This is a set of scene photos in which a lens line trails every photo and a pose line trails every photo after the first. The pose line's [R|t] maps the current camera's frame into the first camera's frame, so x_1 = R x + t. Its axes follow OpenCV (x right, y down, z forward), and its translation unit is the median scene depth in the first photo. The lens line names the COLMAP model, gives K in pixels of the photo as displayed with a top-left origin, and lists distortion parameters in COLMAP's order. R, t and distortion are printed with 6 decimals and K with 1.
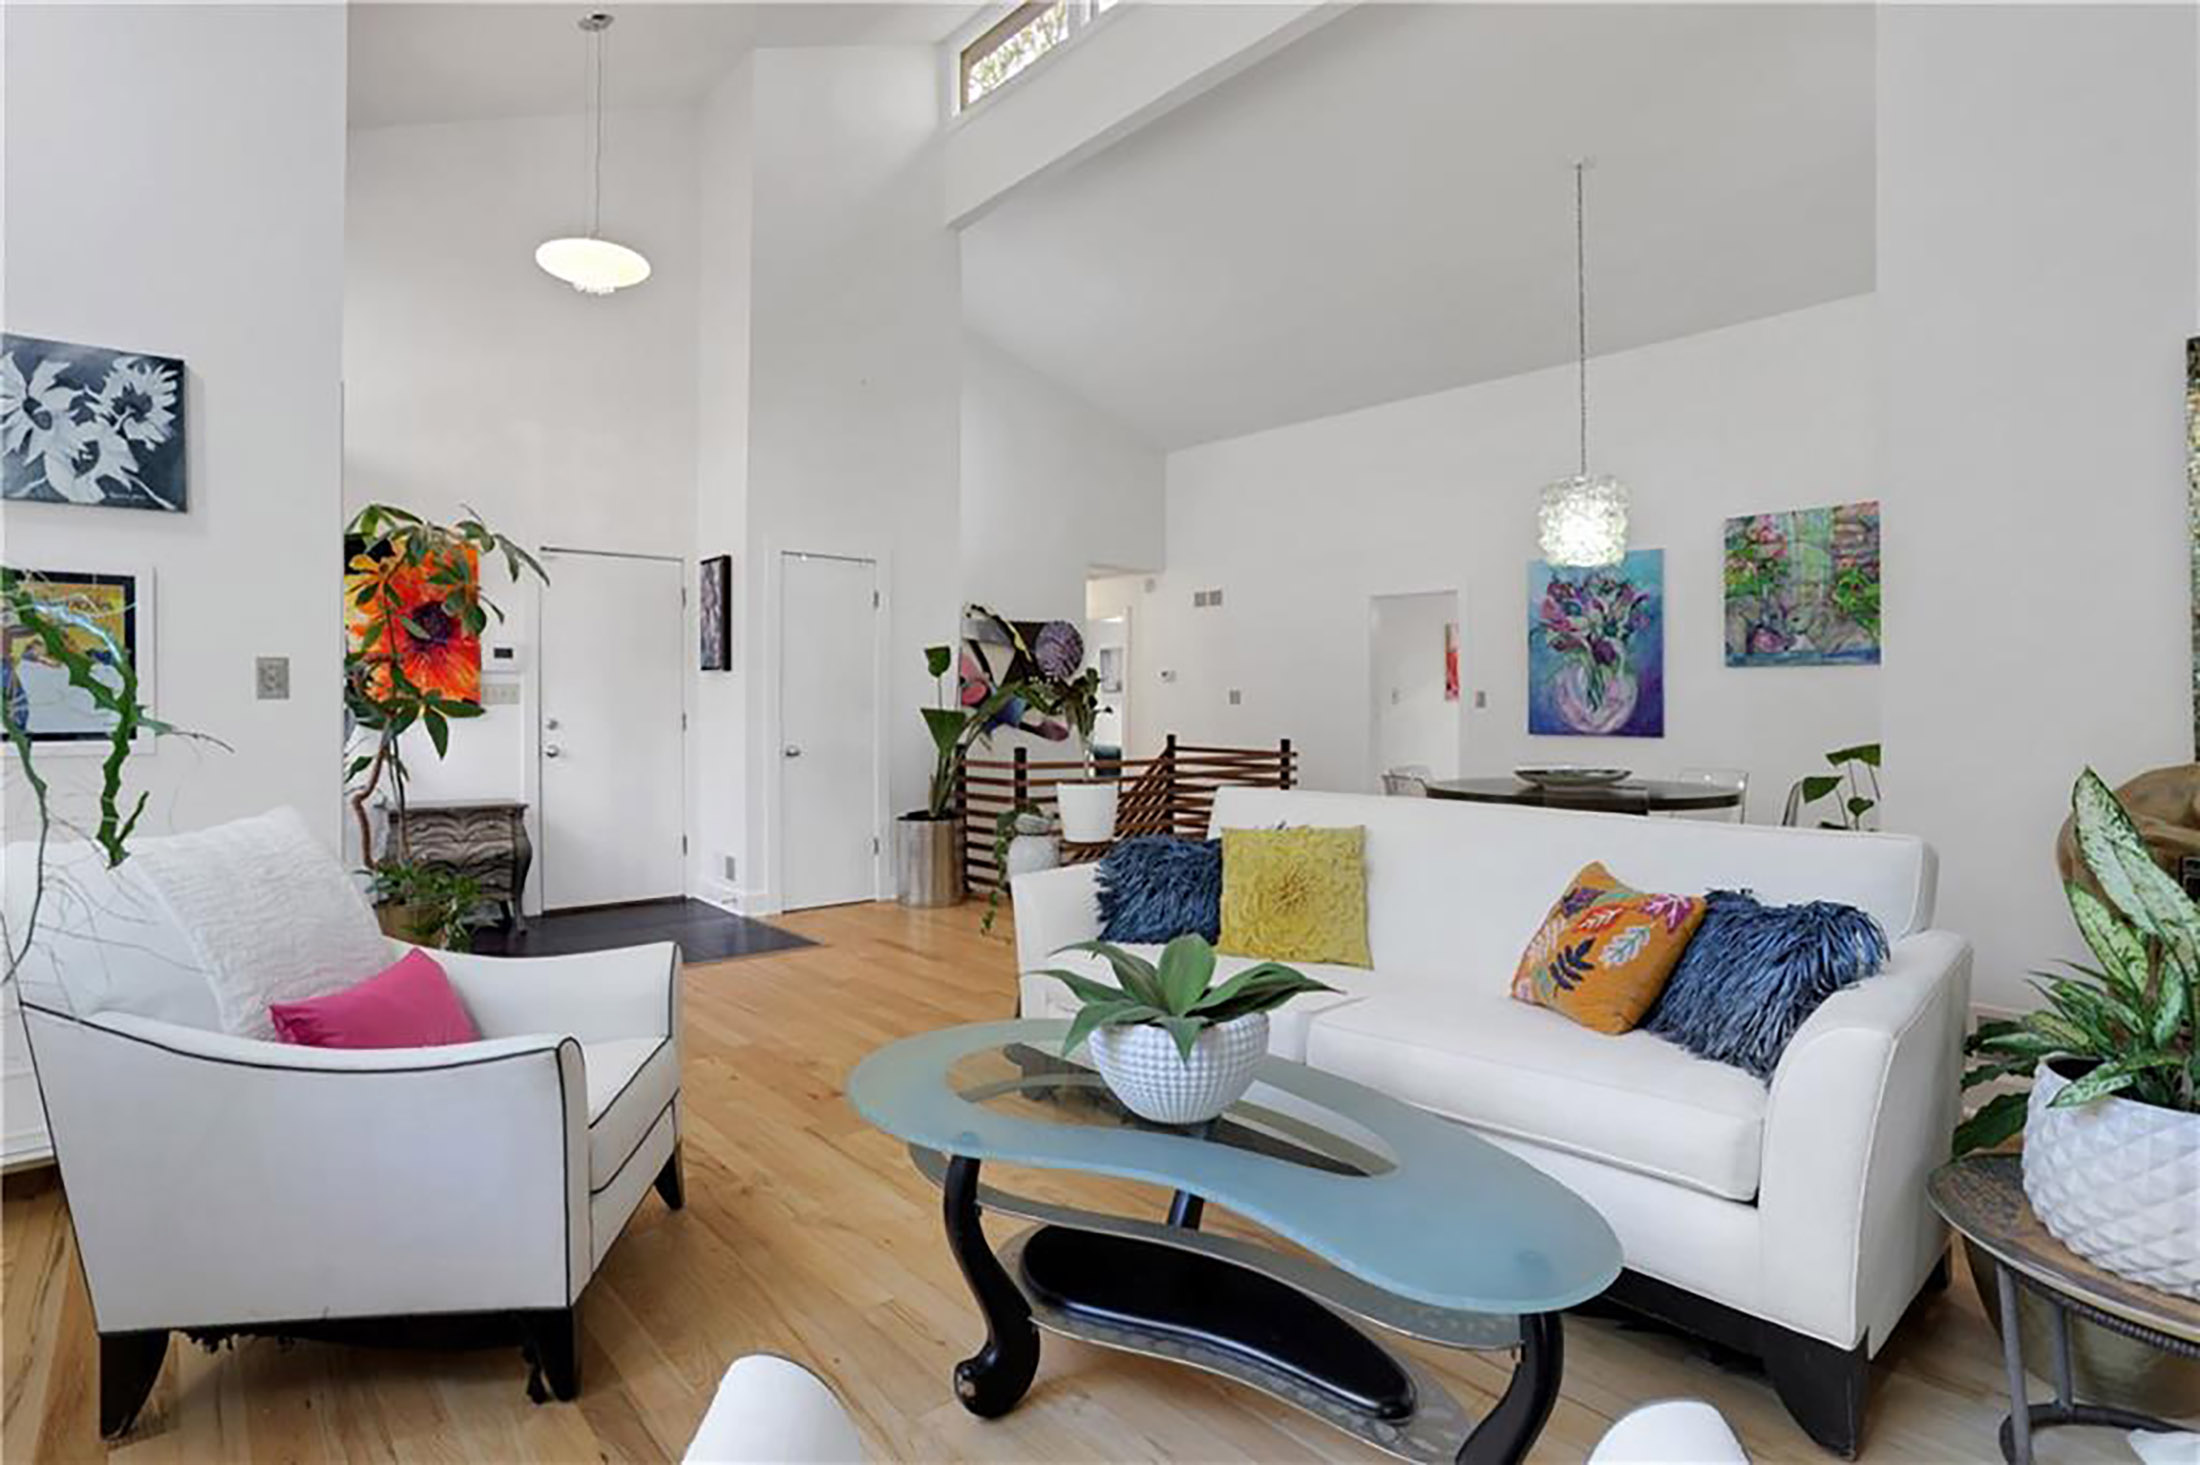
lens RADIAL K [[996.4, 0, 1184.5], [0, 996.4, 705.8], [0, 0, 1]] dist [-0.020923, 0.000062]
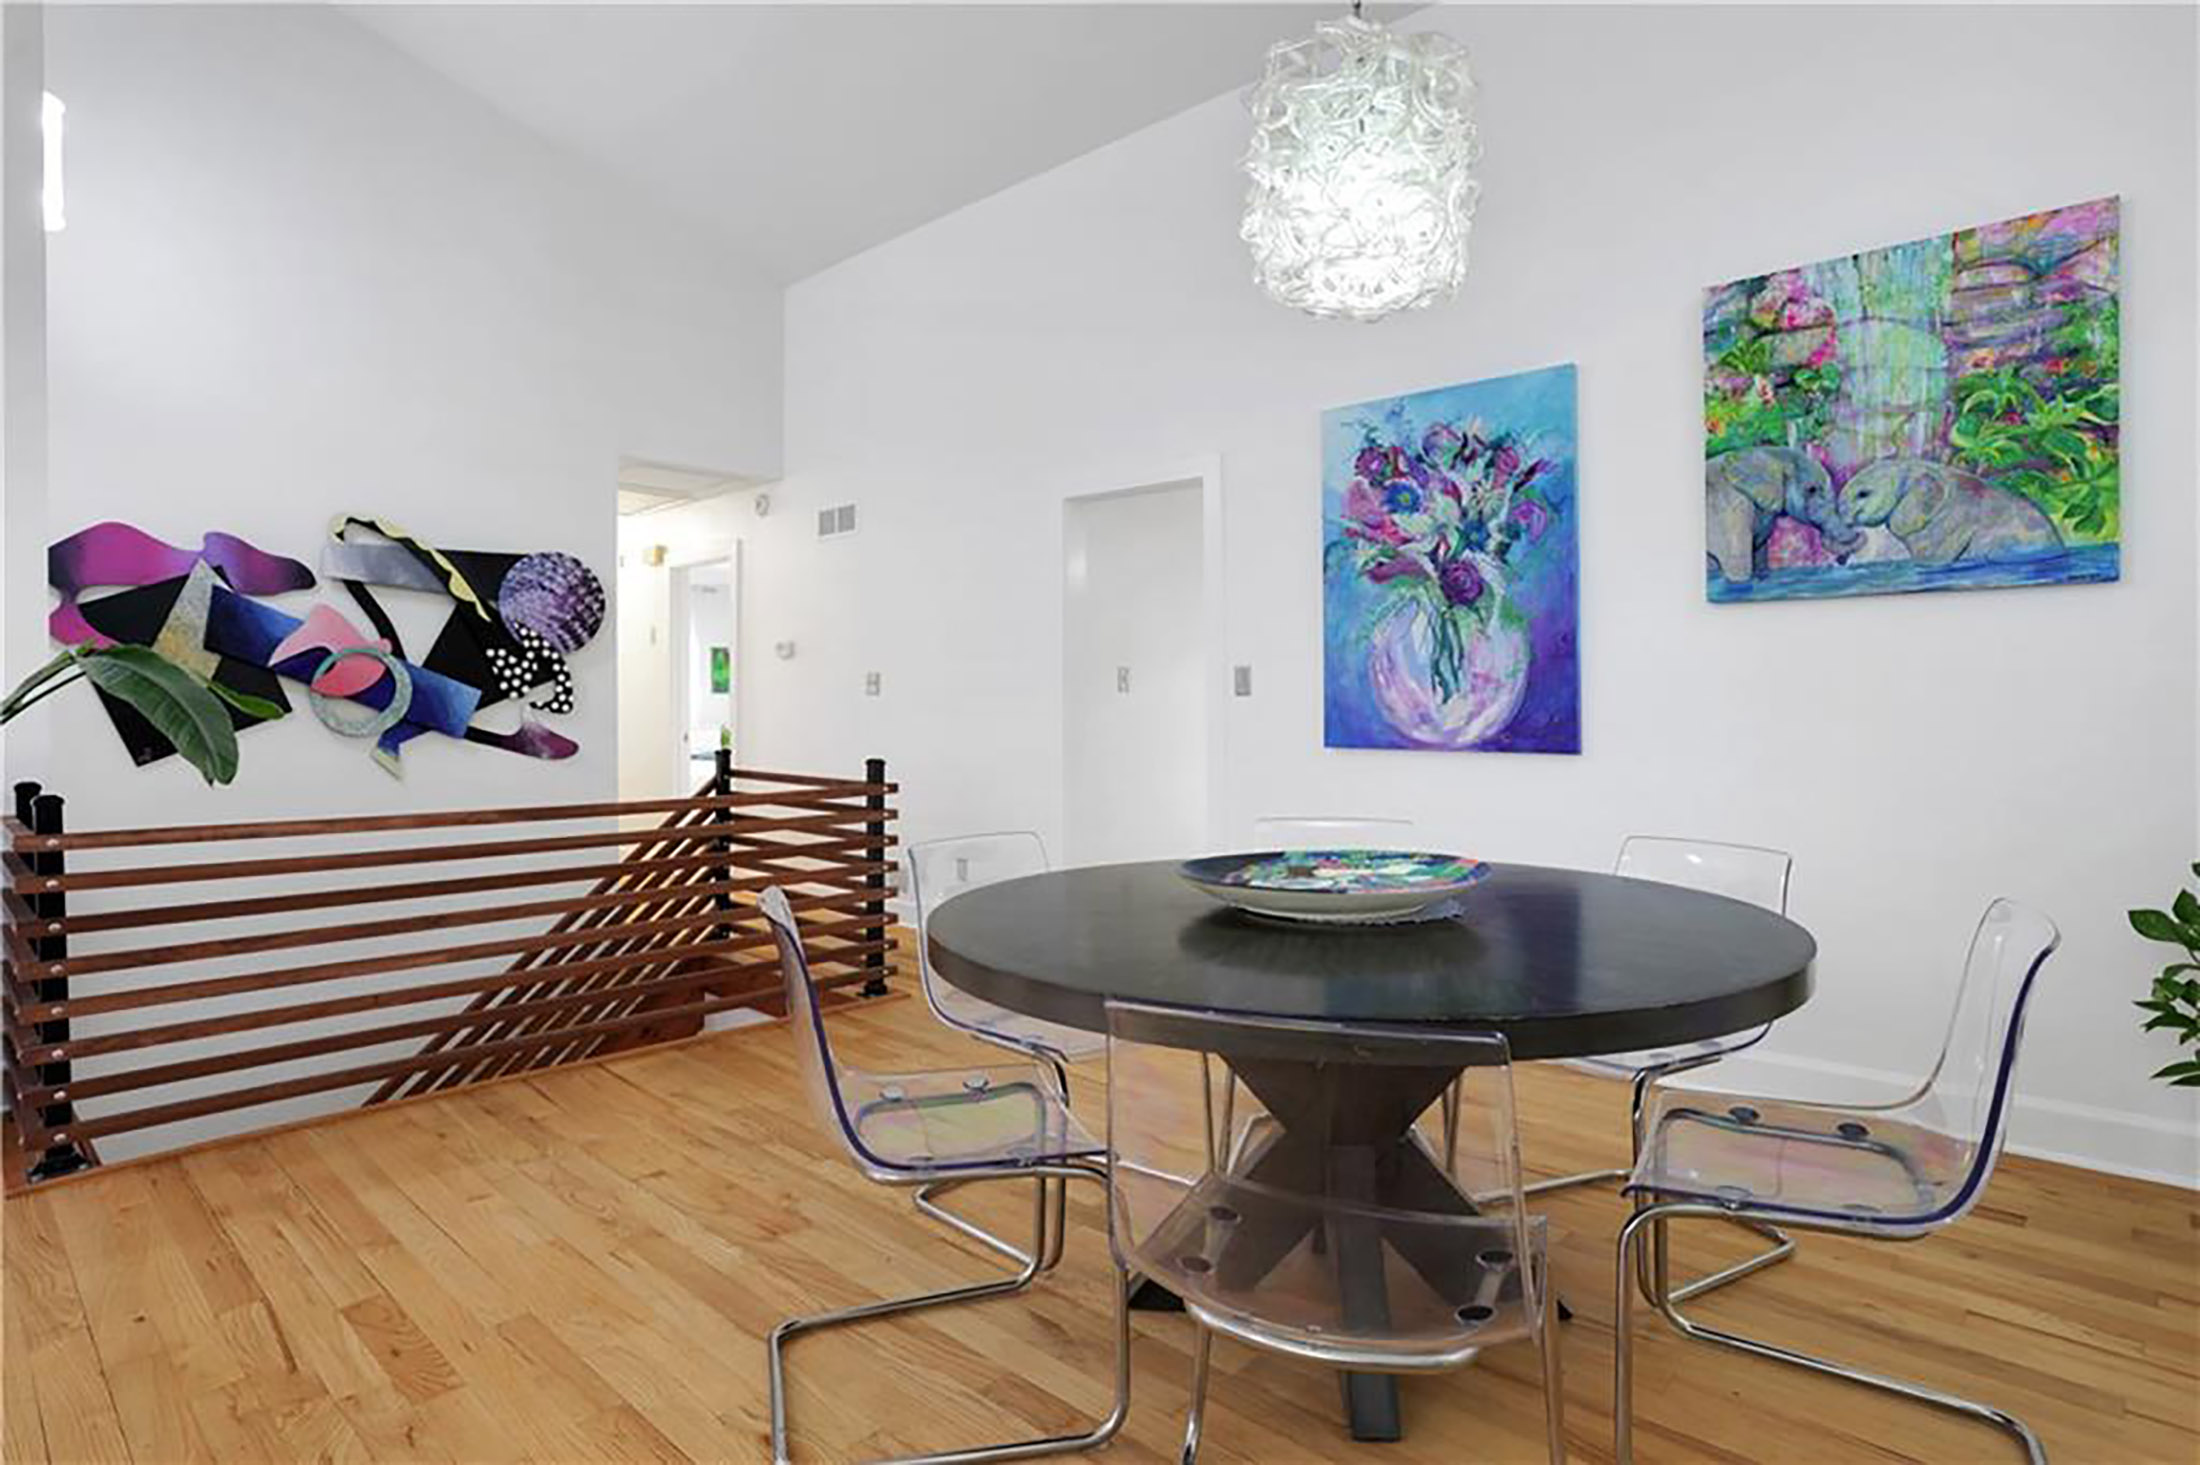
lens RADIAL K [[1109.3, 0, 1113.2], [0, 1109.3, 707.3], [0, 0, 1]] dist [-0.071753, 0.036337]
pose [[0.998823, -0.005674, 0.048175, 0.229406], [0.005455, 0.999974, 0.004662, 0.005016], [-0.048200, -0.004394, 0.998828, 0.475558]]
